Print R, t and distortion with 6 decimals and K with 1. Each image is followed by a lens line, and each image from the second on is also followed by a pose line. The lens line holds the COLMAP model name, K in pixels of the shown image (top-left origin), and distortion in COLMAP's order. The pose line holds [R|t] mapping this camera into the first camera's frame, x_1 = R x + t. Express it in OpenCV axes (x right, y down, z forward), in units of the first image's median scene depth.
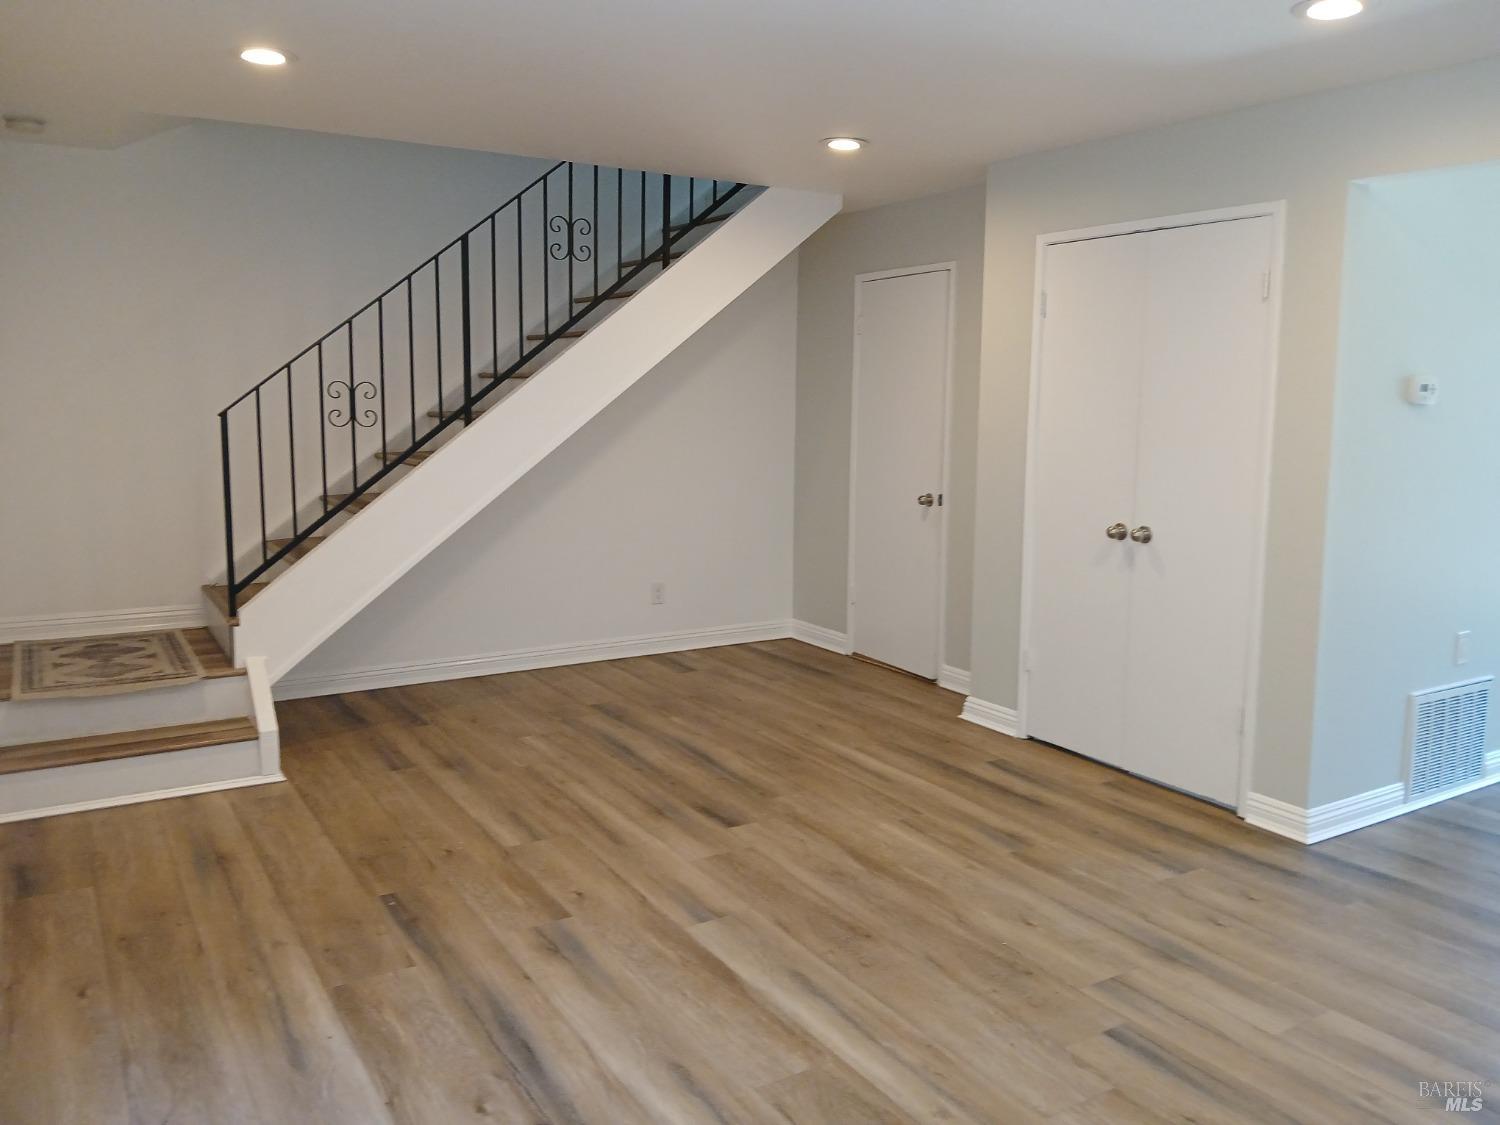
lens RADIAL K [[1168.3, 0, 751.0], [0, 1168.3, 551.2], [0, 0, 1]] dist [0.066637, -0.145336]
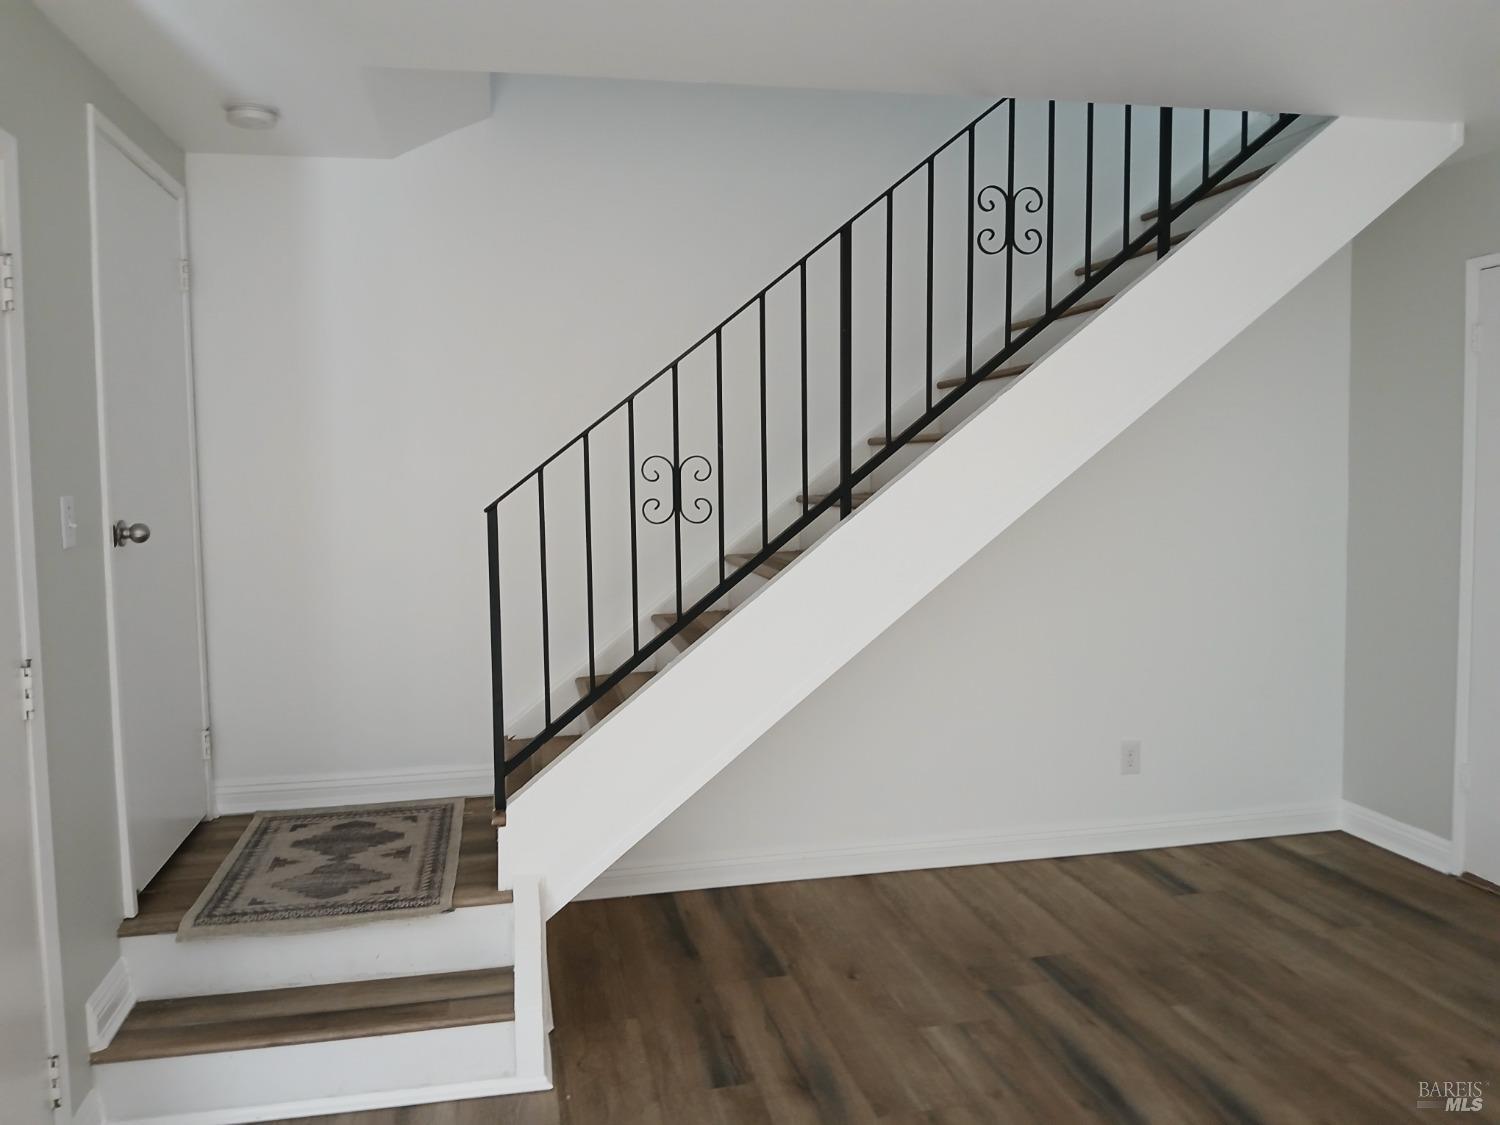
lens RADIAL K [[1168.3, 0, 751.0], [0, 1168.3, 551.2], [0, 0, 1]] dist [0.066637, -0.145336]
pose [[0.941913, 0.000125, -0.335857, -0.072878], [-0.018067, 0.998571, -0.050297, -0.054127], [0.335371, 0.053443, 0.940569, 0.369513]]
